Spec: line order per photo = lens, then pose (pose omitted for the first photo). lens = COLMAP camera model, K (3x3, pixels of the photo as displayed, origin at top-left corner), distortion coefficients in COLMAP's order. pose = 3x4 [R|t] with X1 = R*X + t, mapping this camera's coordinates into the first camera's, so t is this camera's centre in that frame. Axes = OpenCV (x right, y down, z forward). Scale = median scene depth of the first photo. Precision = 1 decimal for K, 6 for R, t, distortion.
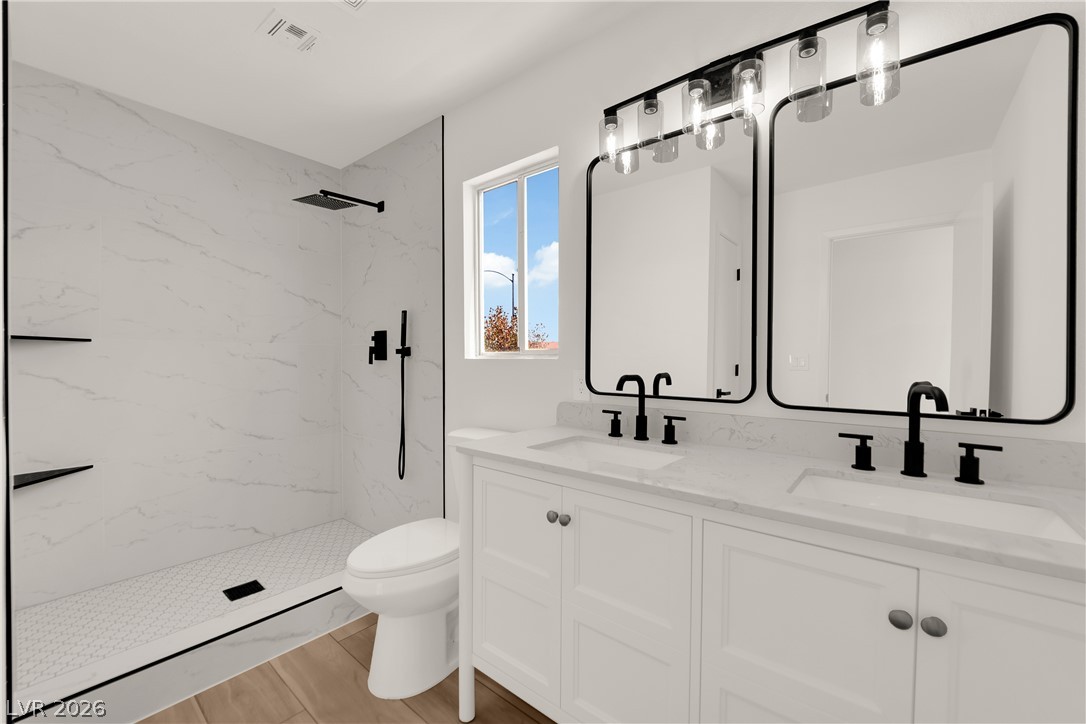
lens RADIAL K [[437.8, 0, 543.0], [0, 437.8, 362.0], [0, 0, 1]] dist [-0.015228, -0.000406]
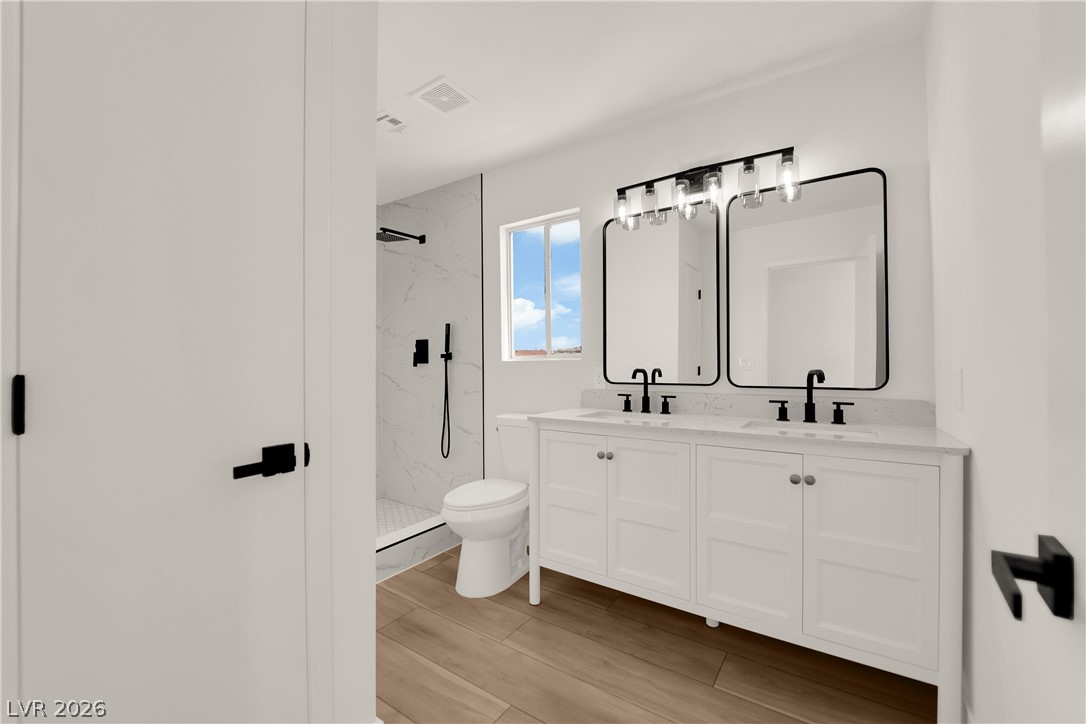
lens RADIAL K [[437.8, 0, 543.0], [0, 437.8, 362.0], [0, 0, 1]] dist [-0.015228, -0.000406]
pose [[0.995600, -0.005890, 0.093522, -0.264793], [0.007748, 0.999779, -0.019522, 0.032384], [-0.093386, 0.020161, 0.995426, -0.457270]]
